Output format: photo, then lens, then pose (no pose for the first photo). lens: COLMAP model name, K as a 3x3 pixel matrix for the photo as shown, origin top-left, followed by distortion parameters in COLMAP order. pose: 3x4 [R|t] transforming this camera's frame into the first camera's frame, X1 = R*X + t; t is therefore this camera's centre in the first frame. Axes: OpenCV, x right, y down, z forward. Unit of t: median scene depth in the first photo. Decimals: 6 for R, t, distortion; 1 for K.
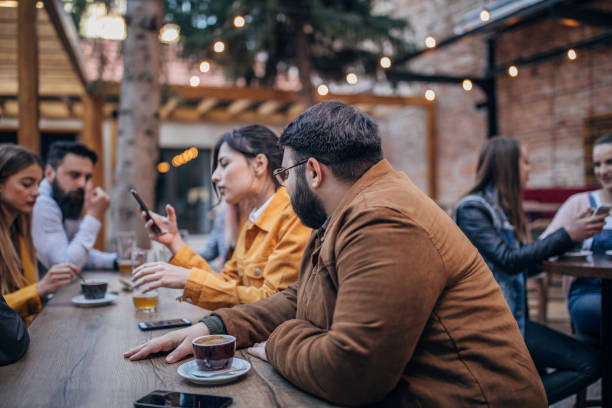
lens RADIAL K [[581.0, 0, 307.7], [0, 581.0, 210.3], [0, 0, 1]] dist [-0.011506, 0.000000]
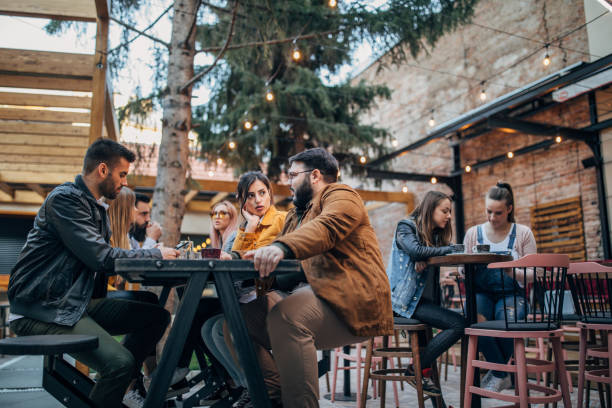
lens RADIAL K [[567.8, 0, 311.5], [0, 567.8, 207.4], [0, 0, 1]] dist [-0.009119, 0.000000]
pose [[0.999930, 0.011770, -0.001341, 0.020927], [-0.011810, 0.981788, -0.189610, 0.070010], [-0.000915, 0.189613, 0.981859, -0.162319]]
